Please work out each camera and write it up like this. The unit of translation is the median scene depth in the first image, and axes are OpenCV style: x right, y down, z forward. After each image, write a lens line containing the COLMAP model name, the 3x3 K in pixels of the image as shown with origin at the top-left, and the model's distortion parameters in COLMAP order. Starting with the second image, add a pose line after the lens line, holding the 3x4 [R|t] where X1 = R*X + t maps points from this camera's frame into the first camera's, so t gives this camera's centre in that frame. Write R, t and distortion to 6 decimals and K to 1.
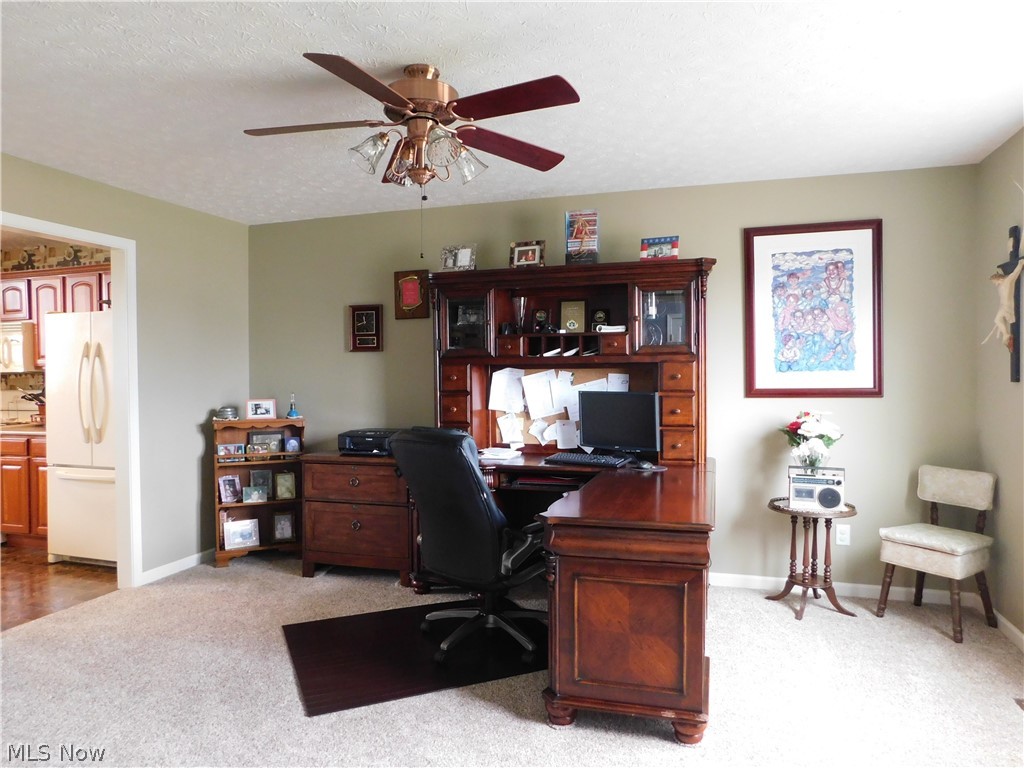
lens RADIAL K [[686.3, 0, 505.9], [0, 686.3, 378.8], [0, 0, 1]] dist [-0.066004, 0.053973]
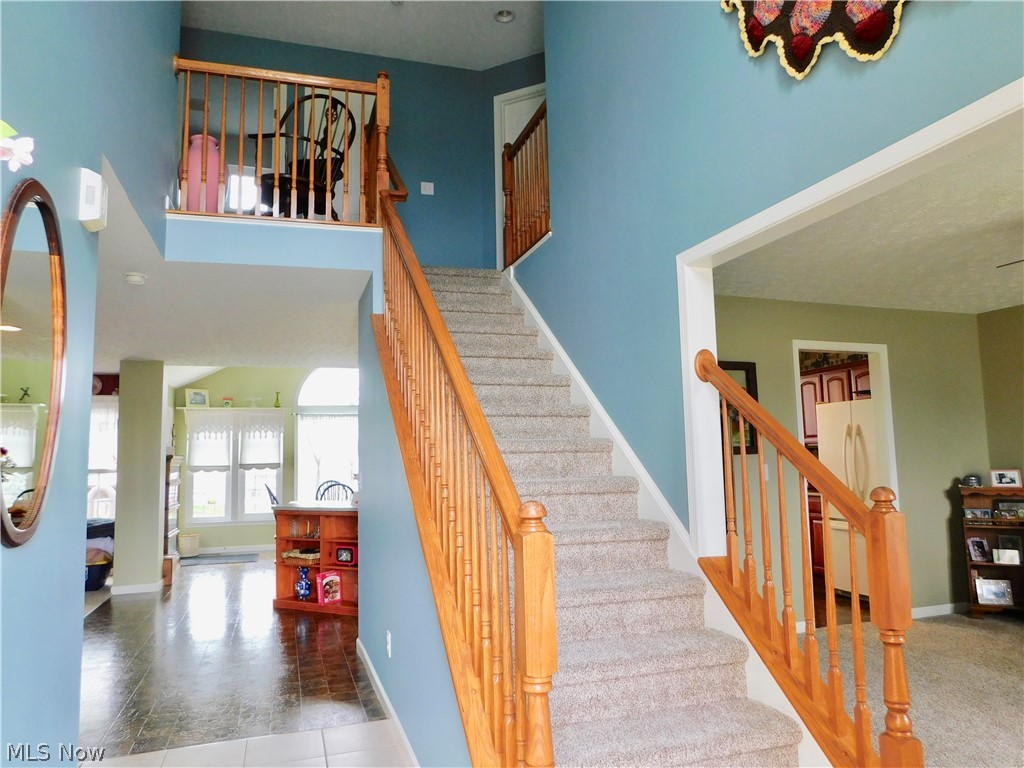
lens RADIAL K [[686.3, 0, 520.5], [0, 686.3, 391.5], [0, 0, 1]] dist [-0.066004, 0.053973]
pose [[0.596814, -0.082939, -0.798081, 0.050366], [0.010813, 0.995384, -0.095358, -0.000050], [0.802306, 0.048281, 0.594957, -0.282767]]
